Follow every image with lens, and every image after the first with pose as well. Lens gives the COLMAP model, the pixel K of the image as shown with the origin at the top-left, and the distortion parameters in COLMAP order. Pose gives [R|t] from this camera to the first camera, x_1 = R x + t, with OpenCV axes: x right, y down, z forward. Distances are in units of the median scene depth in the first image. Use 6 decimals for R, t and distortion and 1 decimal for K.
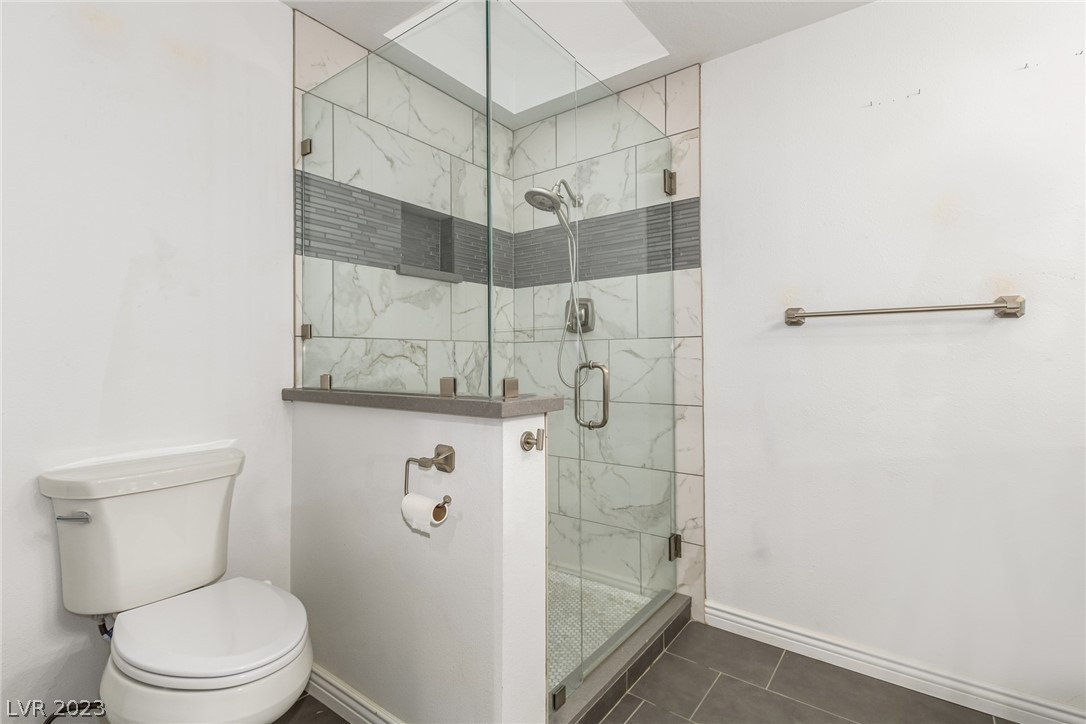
lens RADIAL K [[497.5, 0, 538.5], [0, 497.5, 357.1], [0, 0, 1]] dist [0.010180, -0.003483]
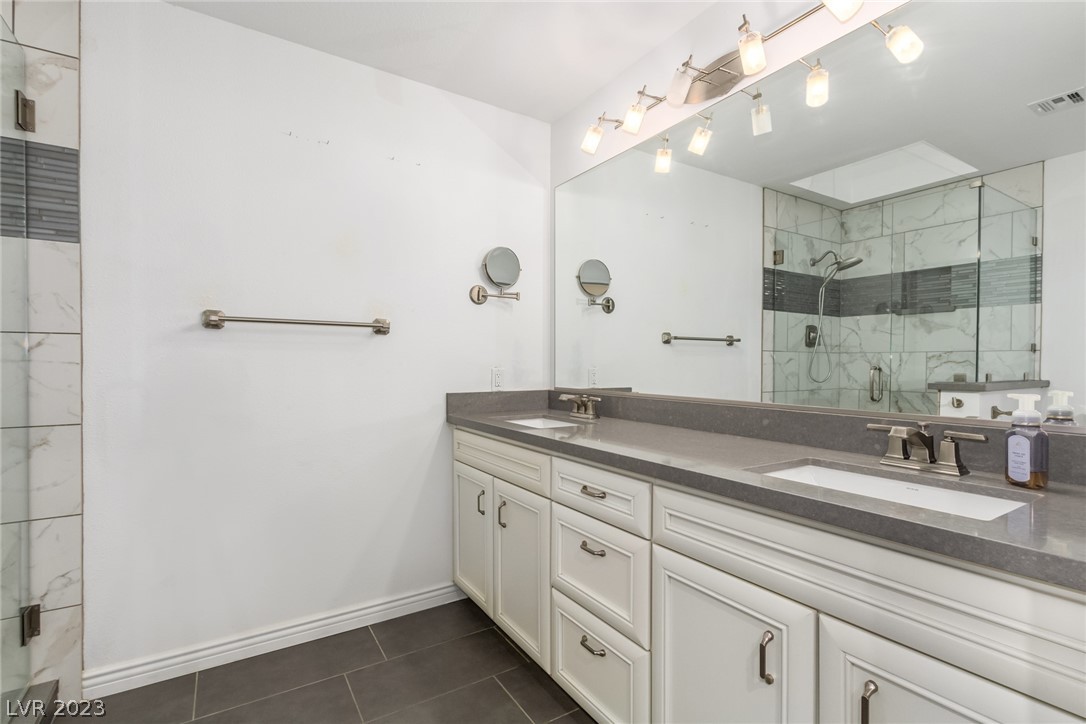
lens RADIAL K [[497.5, 0, 505.4], [0, 497.5, 371.9], [0, 0, 1]] dist [0.010180, -0.003483]
pose [[0.383204, -0.011826, 0.923588, -0.131912], [-0.006858, 0.999854, 0.015647, 0.000849], [-0.923638, -0.012330, 0.383067, 0.096893]]
